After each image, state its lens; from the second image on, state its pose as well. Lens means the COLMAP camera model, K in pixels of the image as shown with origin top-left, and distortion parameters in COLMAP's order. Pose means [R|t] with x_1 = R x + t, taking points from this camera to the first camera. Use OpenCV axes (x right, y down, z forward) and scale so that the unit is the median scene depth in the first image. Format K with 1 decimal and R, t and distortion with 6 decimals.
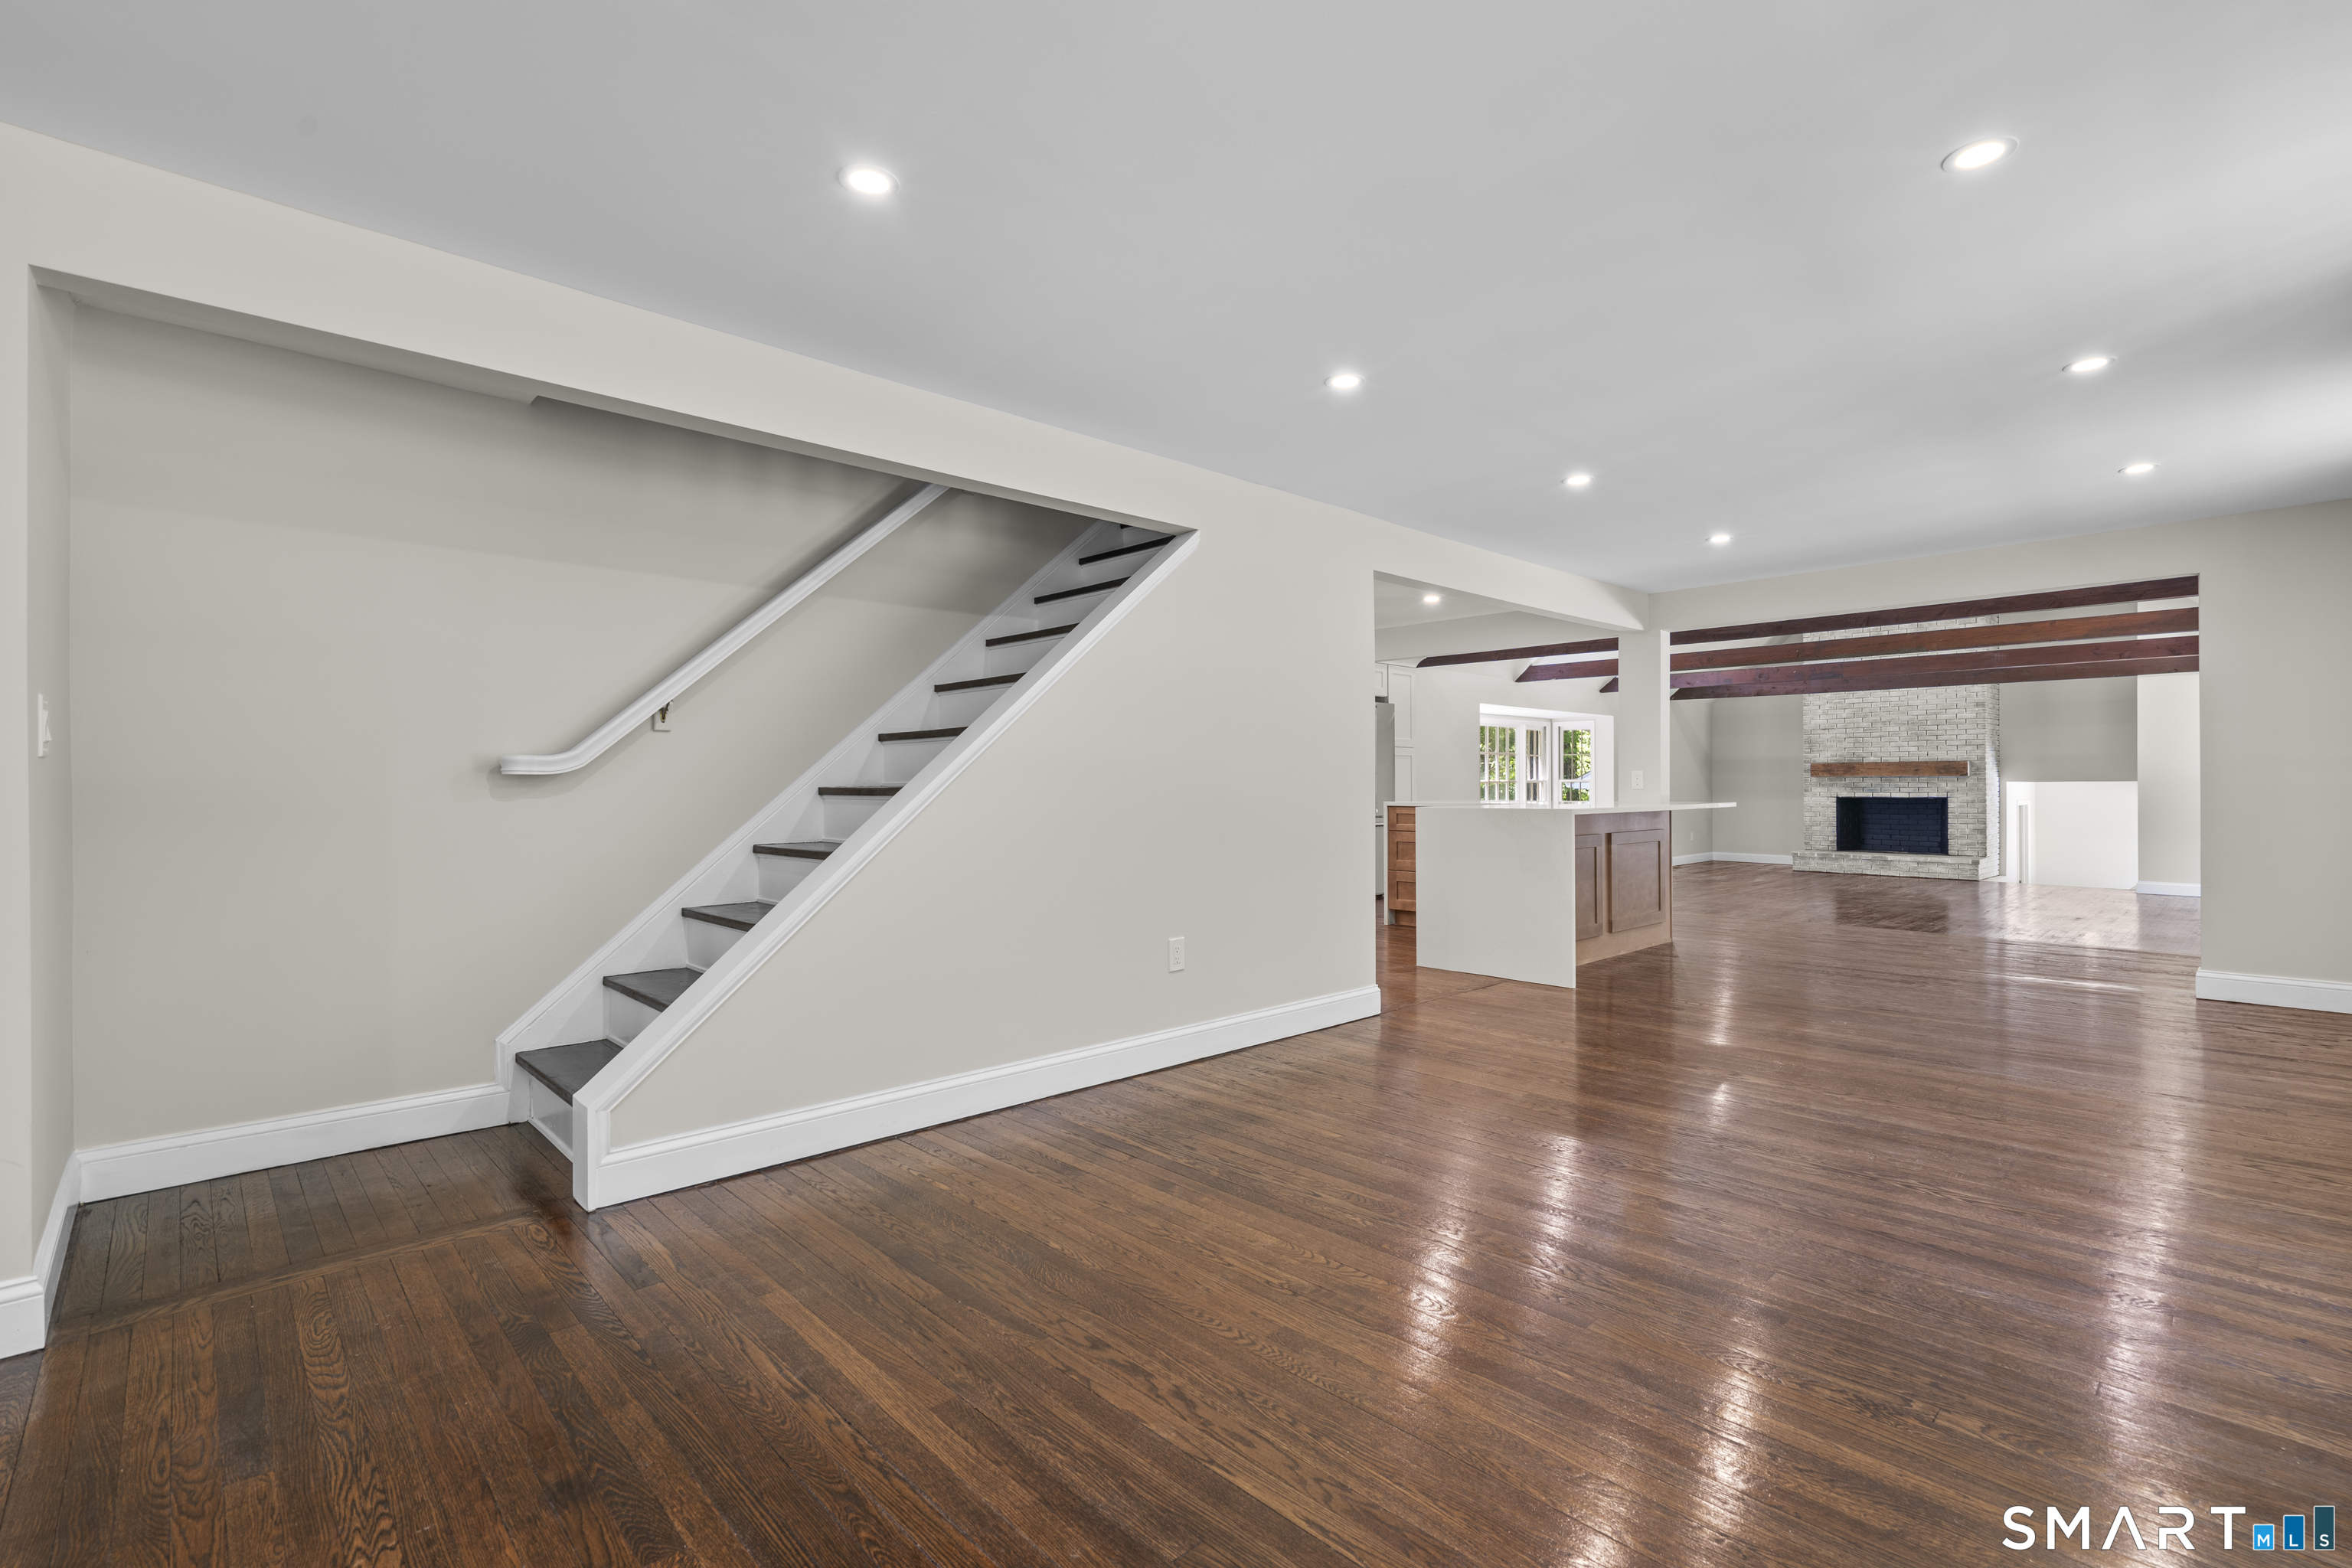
lens RADIAL K [[1055.5, 0, 1183.0], [0, 1055.5, 785.0], [0, 0, 1]] dist [-0.003422, 0.000035]
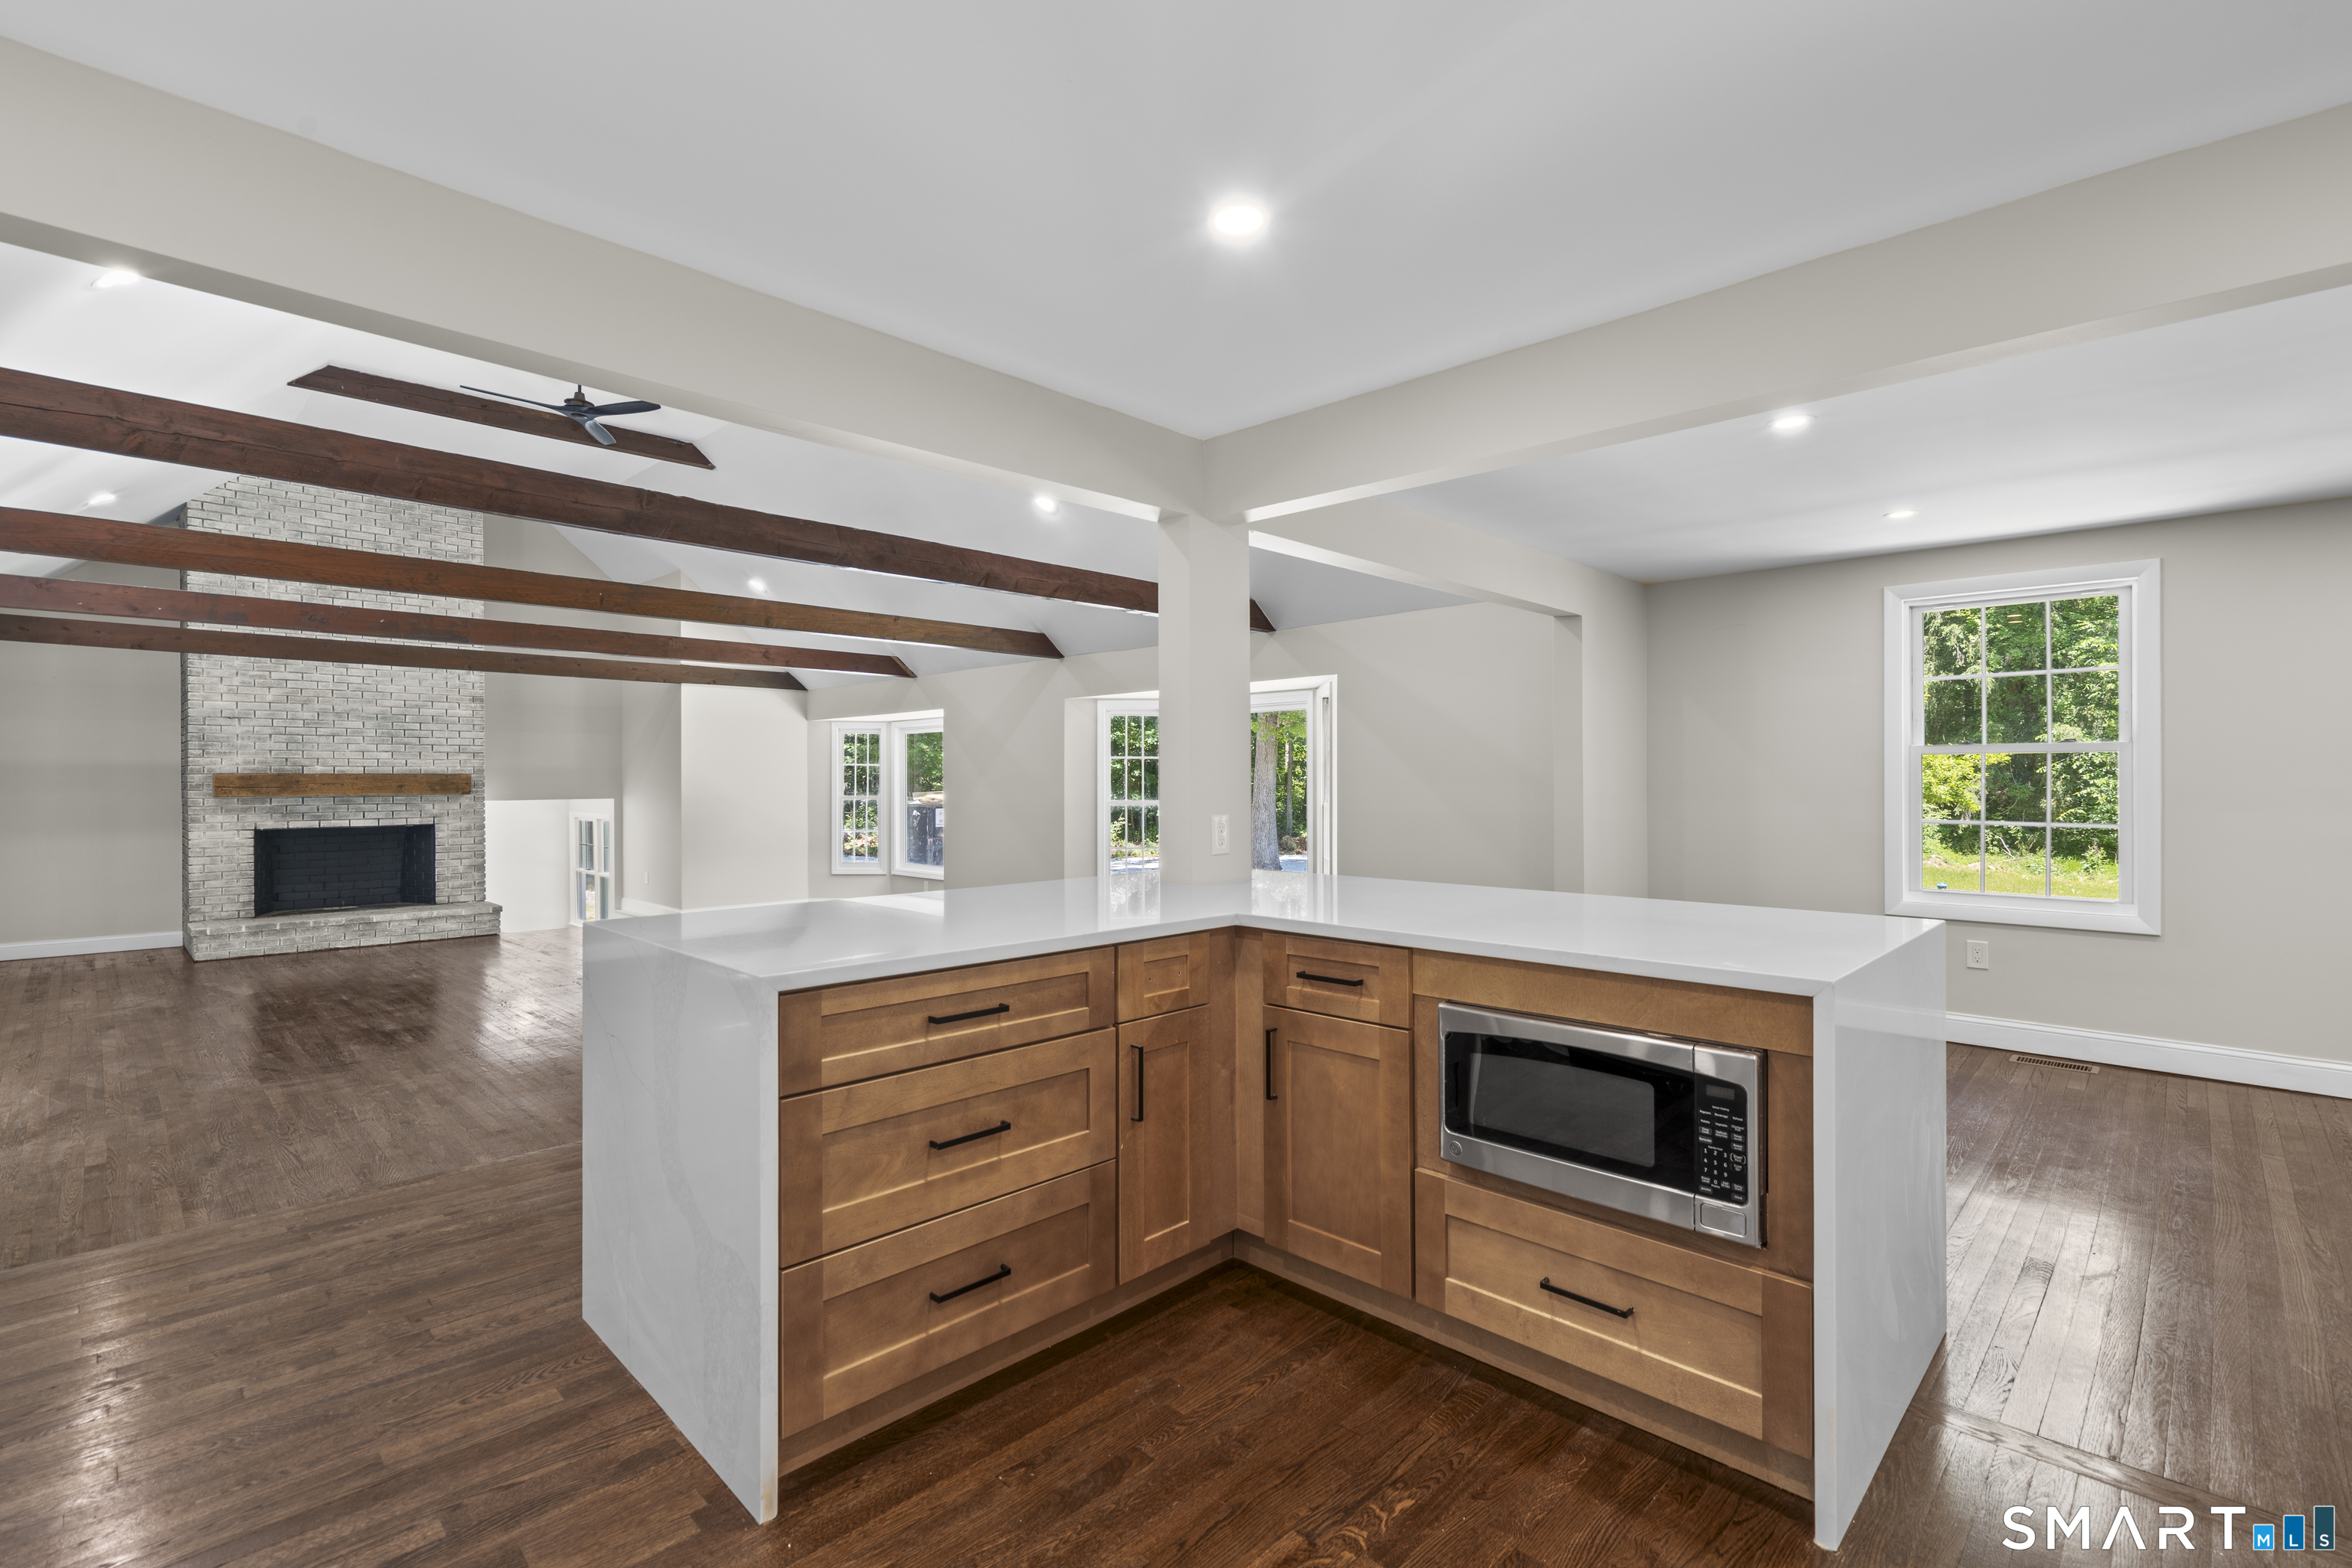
lens RADIAL K [[1063.9, 0, 1183.7], [0, 1063.9, 777.9], [0, 0, 1]] dist [-0.000692, 0.001015]
pose [[-0.039891, 0.005498, 0.999189, -0.020759], [0.004995, 0.999973, -0.005303, -0.013127], [-0.999192, 0.004779, -0.039917, 0.503087]]
